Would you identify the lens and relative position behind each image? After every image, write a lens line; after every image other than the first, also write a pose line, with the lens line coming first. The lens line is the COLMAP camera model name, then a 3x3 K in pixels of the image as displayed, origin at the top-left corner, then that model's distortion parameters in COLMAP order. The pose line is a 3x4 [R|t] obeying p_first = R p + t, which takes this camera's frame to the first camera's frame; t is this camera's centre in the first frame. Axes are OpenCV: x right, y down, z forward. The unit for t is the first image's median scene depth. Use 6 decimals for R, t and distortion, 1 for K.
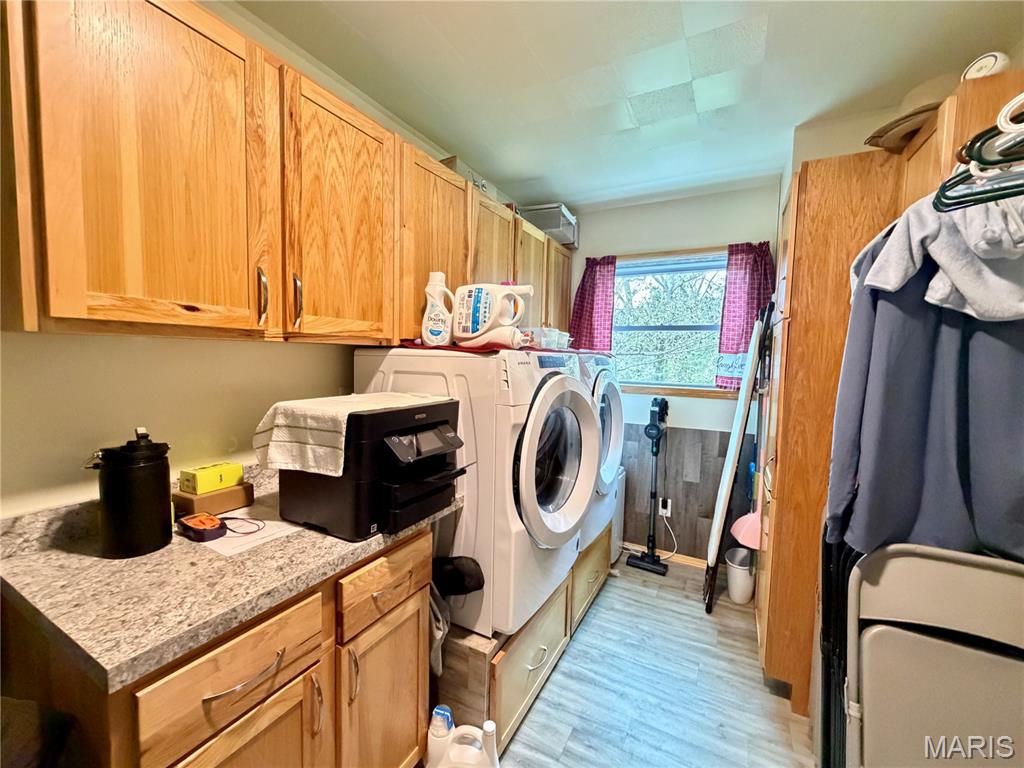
lens RADIAL K [[409.3, 0, 508.8], [0, 409.3, 384.5], [0, 0, 1]] dist [-0.003613, 0.000464]
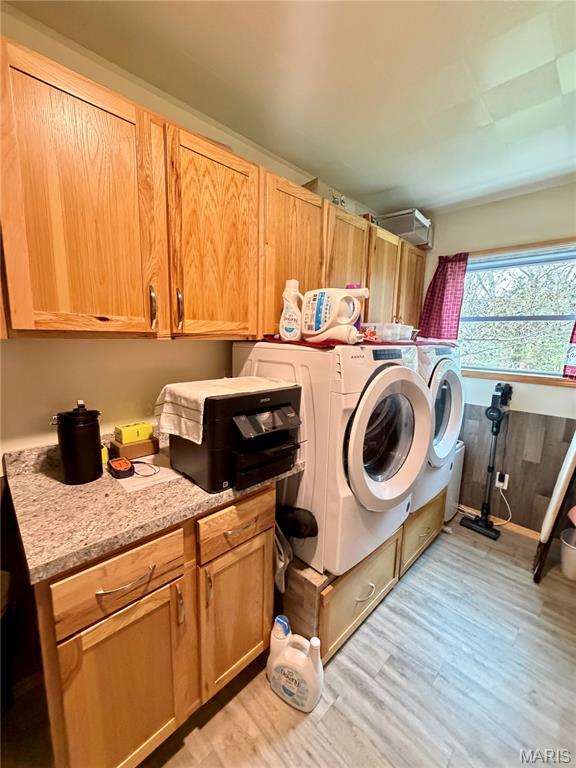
lens RADIAL K [[306.9, 0, 290.1], [0, 306.9, 383.6], [0, 0, 1]] dist [-0.003613, 0.000464]
pose [[0.958798, 0.042867, -0.280835, 0.104160], [-0.020648, 0.996451, 0.081608, -0.044404], [0.283336, -0.072447, 0.956280, 0.108124]]
